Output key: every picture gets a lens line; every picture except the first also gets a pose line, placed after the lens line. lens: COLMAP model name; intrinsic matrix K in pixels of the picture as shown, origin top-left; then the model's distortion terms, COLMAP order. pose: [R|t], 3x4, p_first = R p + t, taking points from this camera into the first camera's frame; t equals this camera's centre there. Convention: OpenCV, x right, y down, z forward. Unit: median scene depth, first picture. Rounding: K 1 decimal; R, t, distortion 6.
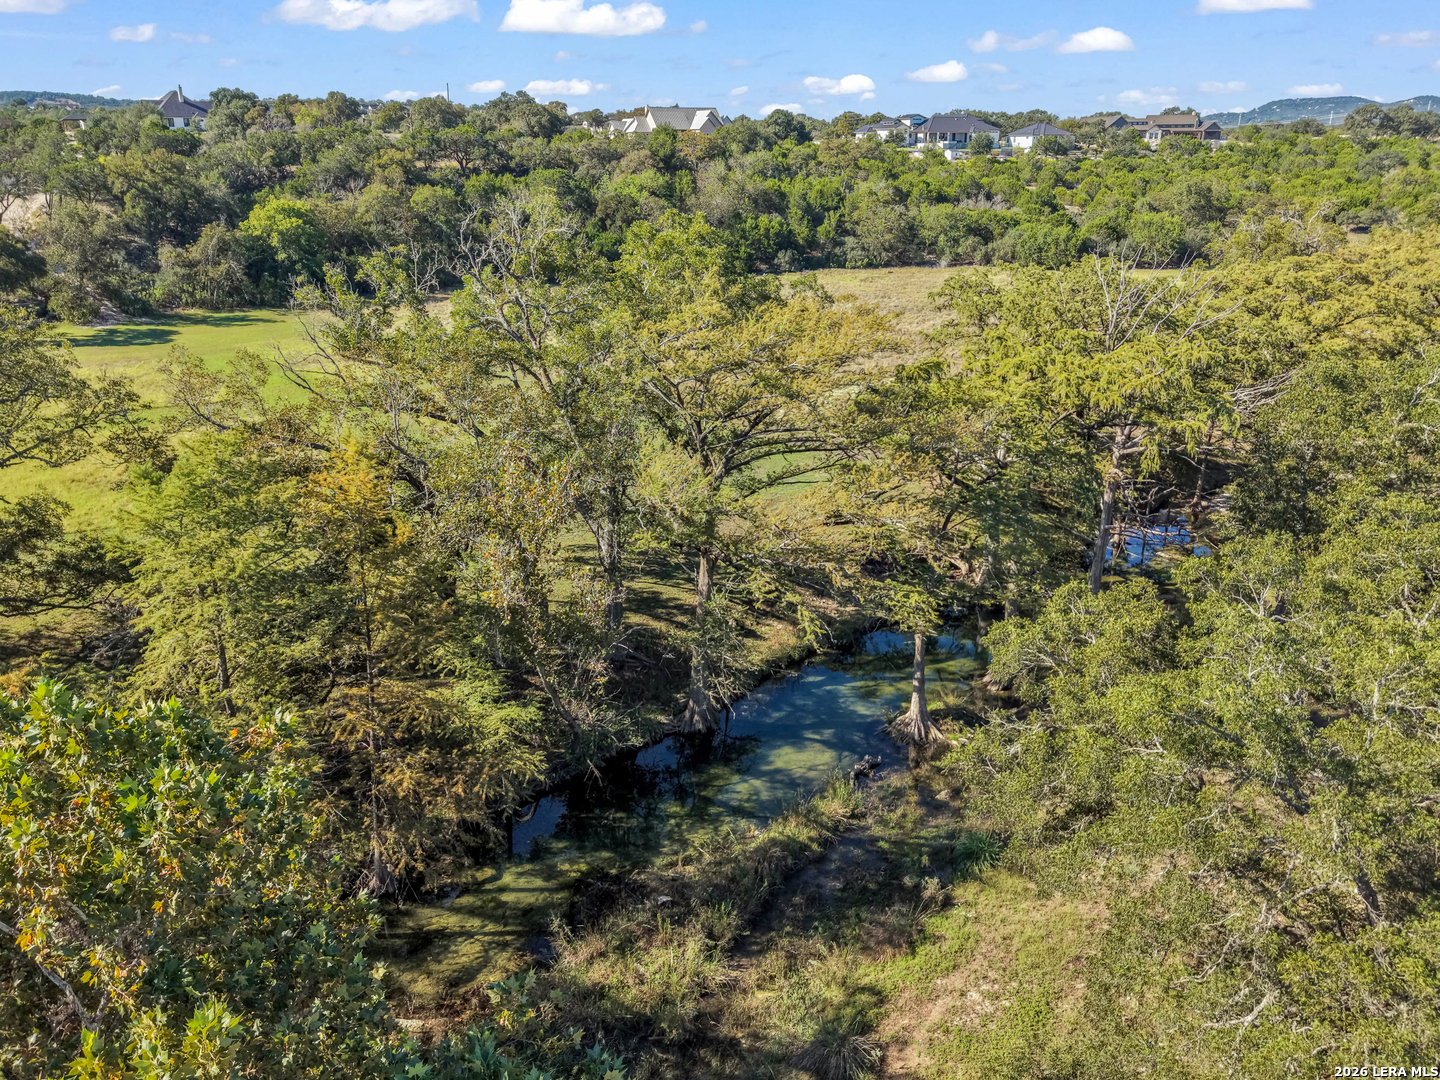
lens RADIAL K [[1132.8, 0, 713.2], [0, 1132.8, 537.2], [0, 0, 1]] dist [0.052096, -0.066784]
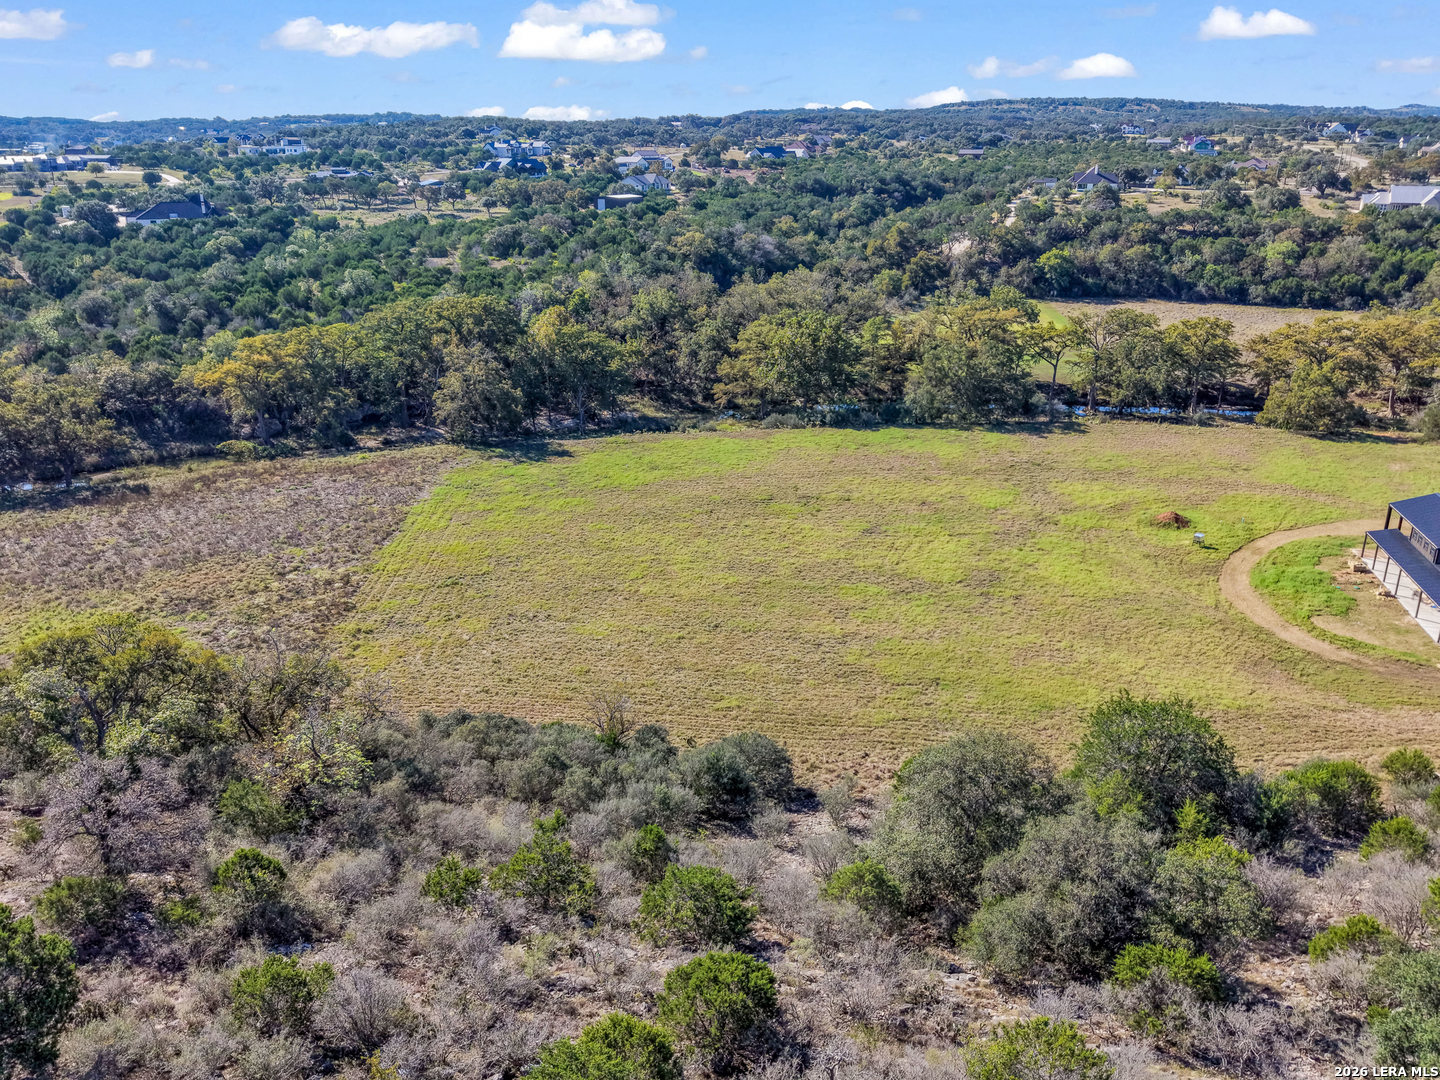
lens RADIAL K [[1132.8, 0, 724.1], [0, 1132.8, 542.5], [0, 0, 1]] dist [0.052096, -0.066784]
pose [[0.665376, 0.256788, -0.700952, 2.634447], [-0.245866, 0.961969, 0.119022, 0.412347], [0.704858, 0.093146, 0.703206, -2.790445]]
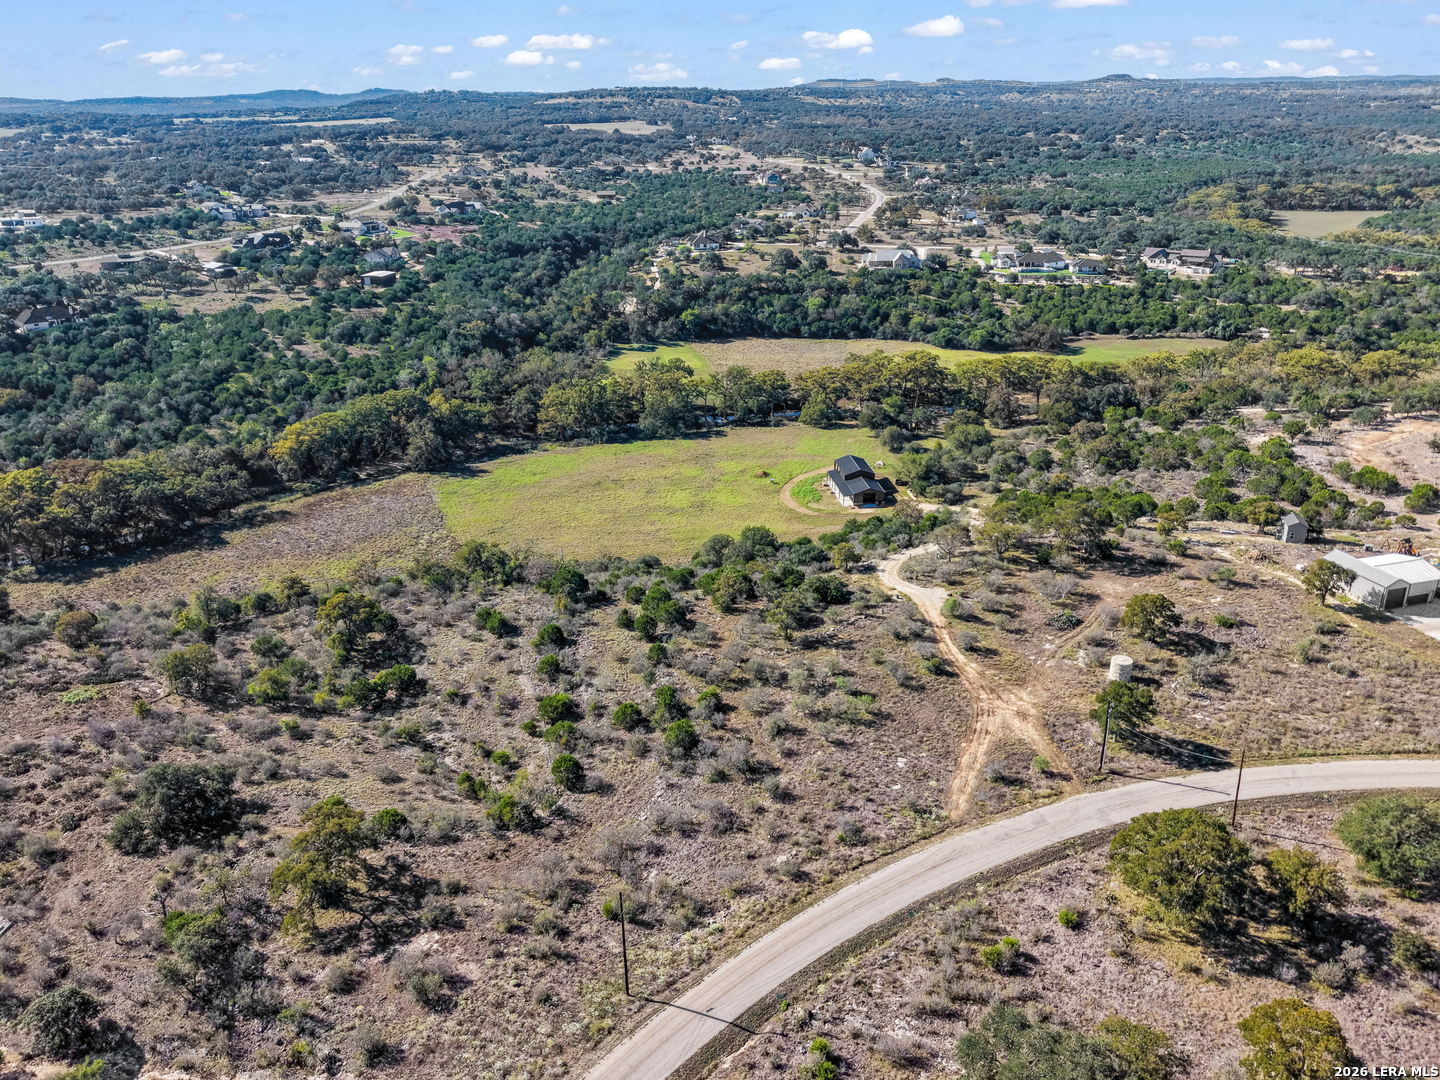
lens RADIAL K [[1132.8, 0, 721.6], [0, 1132.8, 549.1], [0, 0, 1]] dist [0.052096, -0.066784]
pose [[0.869941, 0.180734, -0.458844, 4.467759], [-0.153824, 0.983450, 0.095730, 0.249201], [0.468552, -0.012698, 0.883345, -6.372195]]
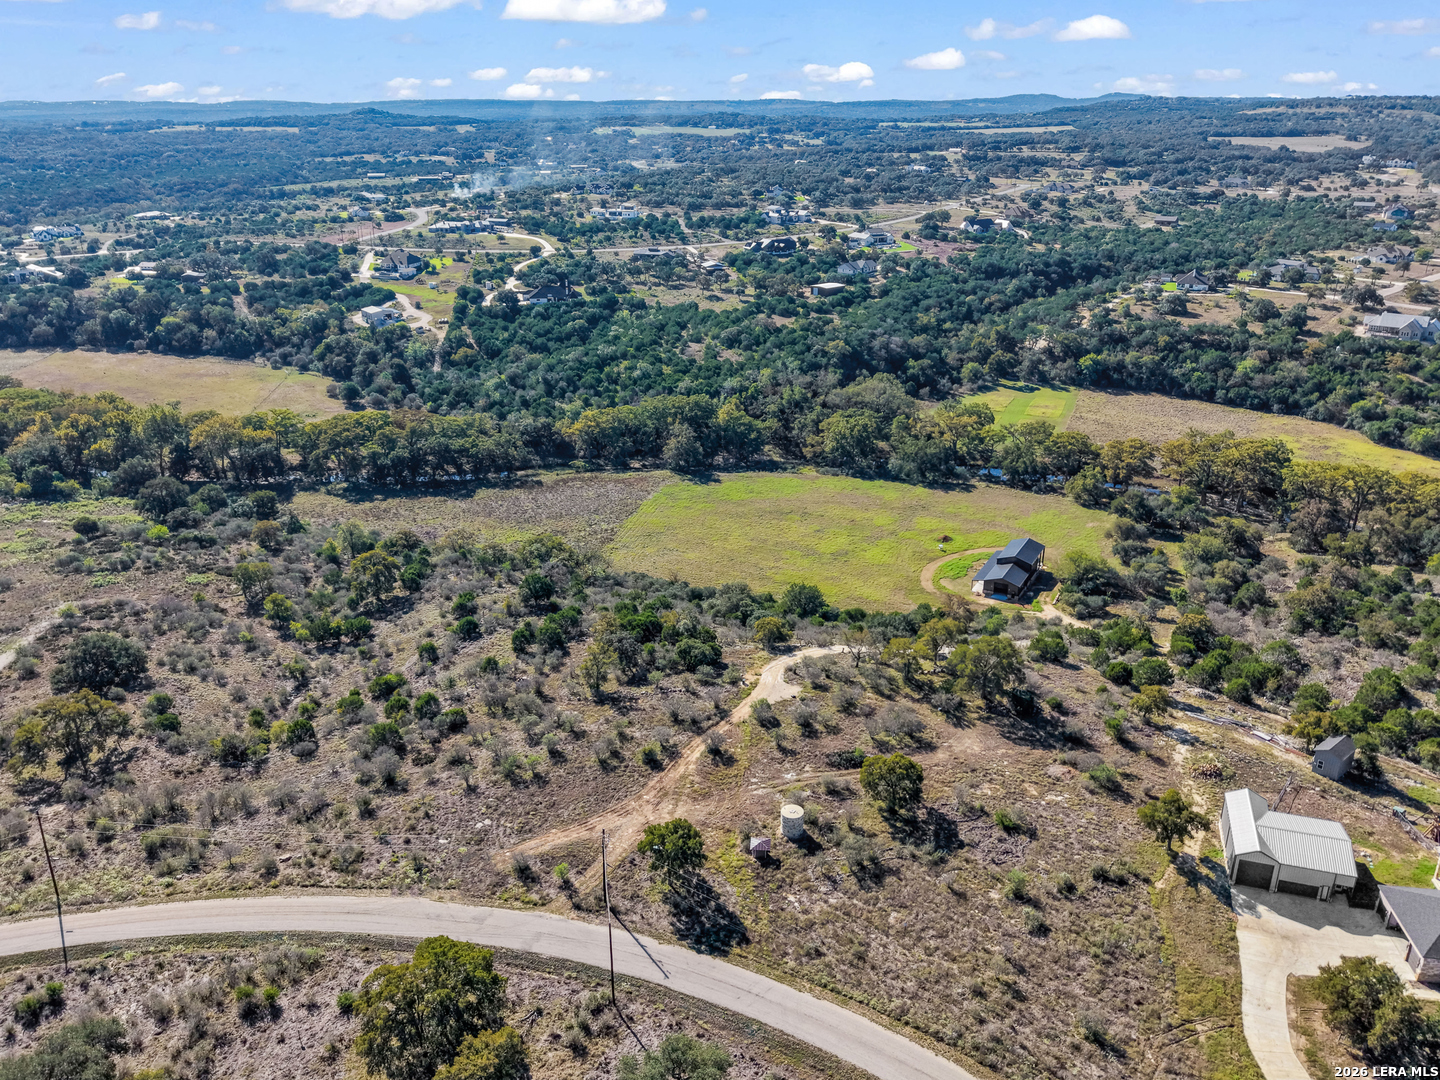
lens RADIAL K [[1132.8, 0, 710.7], [0, 1132.8, 552.4], [0, 0, 1]] dist [0.052096, -0.066784]
pose [[0.428201, 0.339278, -0.837576, 6.320220], [-0.293153, 0.928875, 0.226390, -0.587601], [0.854813, 0.148598, 0.497206, -4.450062]]
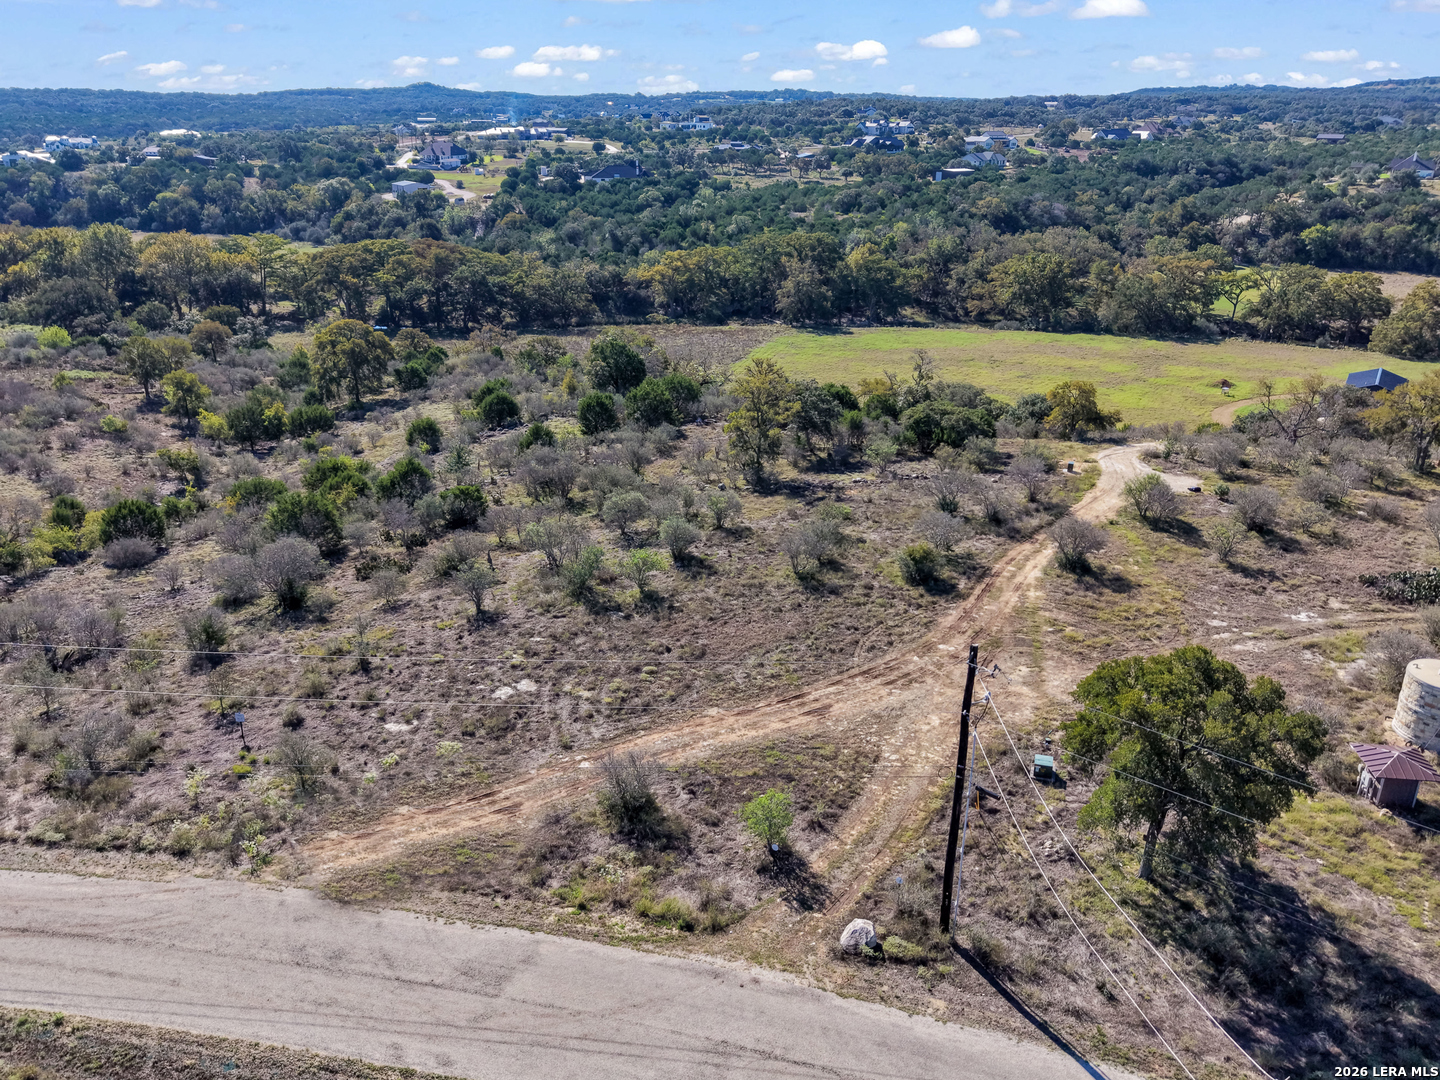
lens RADIAL K [[1132.8, 0, 715.5], [0, 1132.8, 546.6], [0, 0, 1]] dist [0.052096, -0.066784]
pose [[0.390362, 0.341256, -0.855080, 4.576862], [-0.312878, 0.922662, 0.225392, 0.619088], [0.865867, 0.179551, 0.466944, -3.650318]]
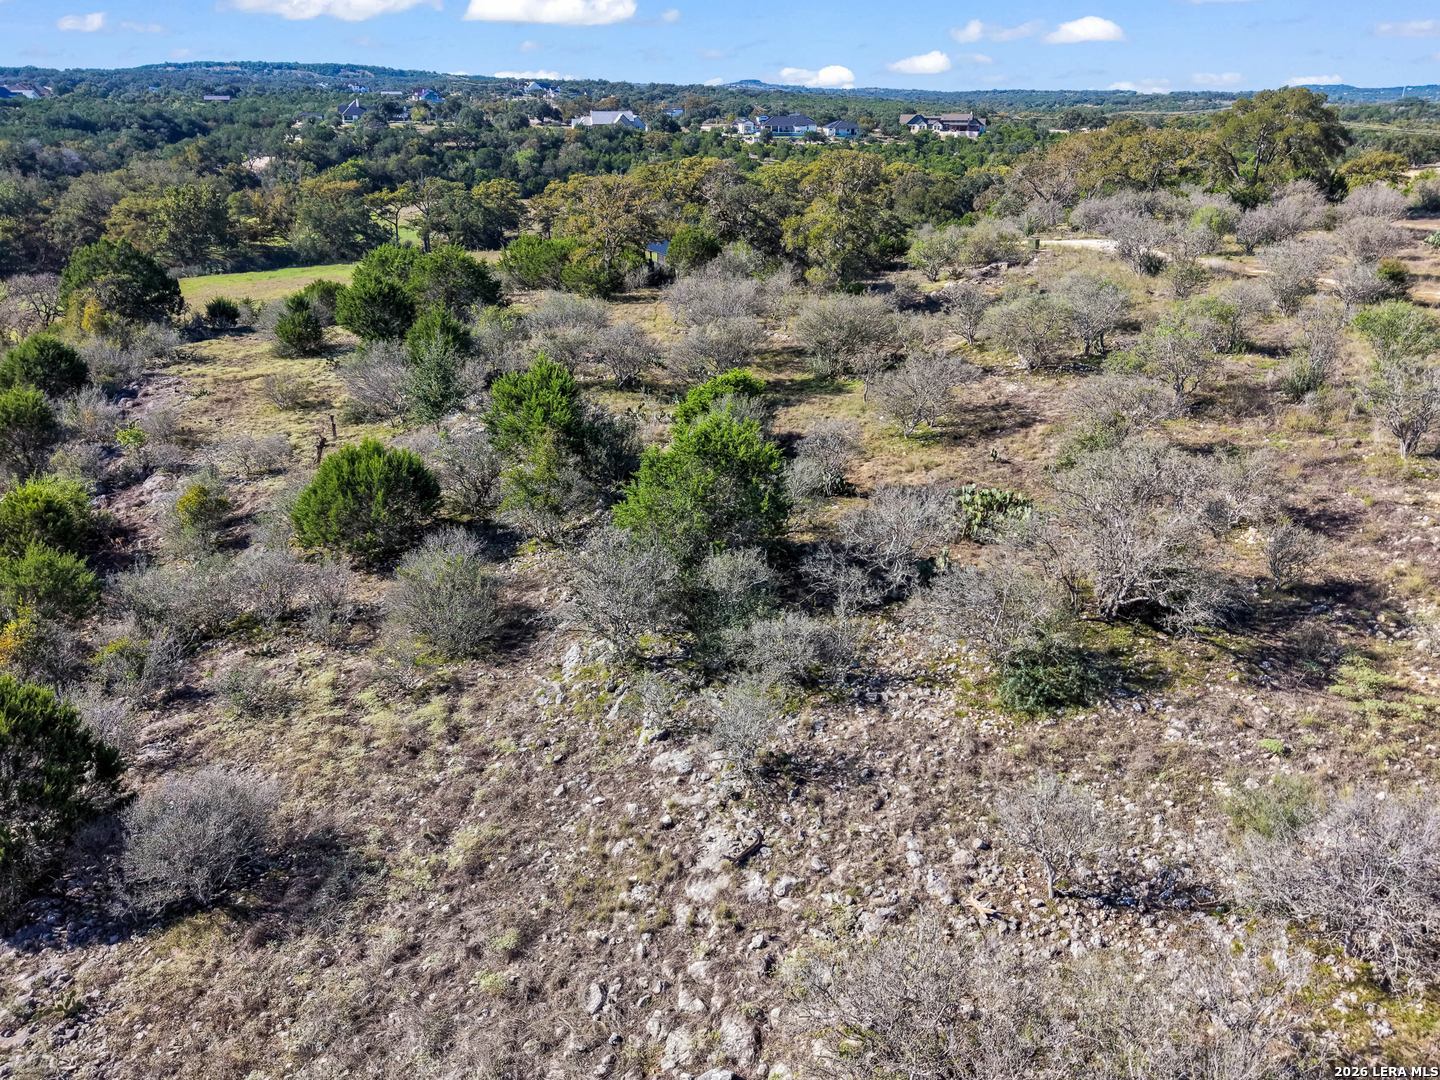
lens RADIAL K [[1132.8, 0, 725.0], [0, 1132.8, 529.4], [0, 0, 1]] dist [0.052096, -0.066784]
pose [[0.976937, 0.080880, -0.197618, 3.021960], [-0.076231, 0.996607, 0.031032, 1.144295], [0.199457, -0.015252, 0.979788, -4.012708]]
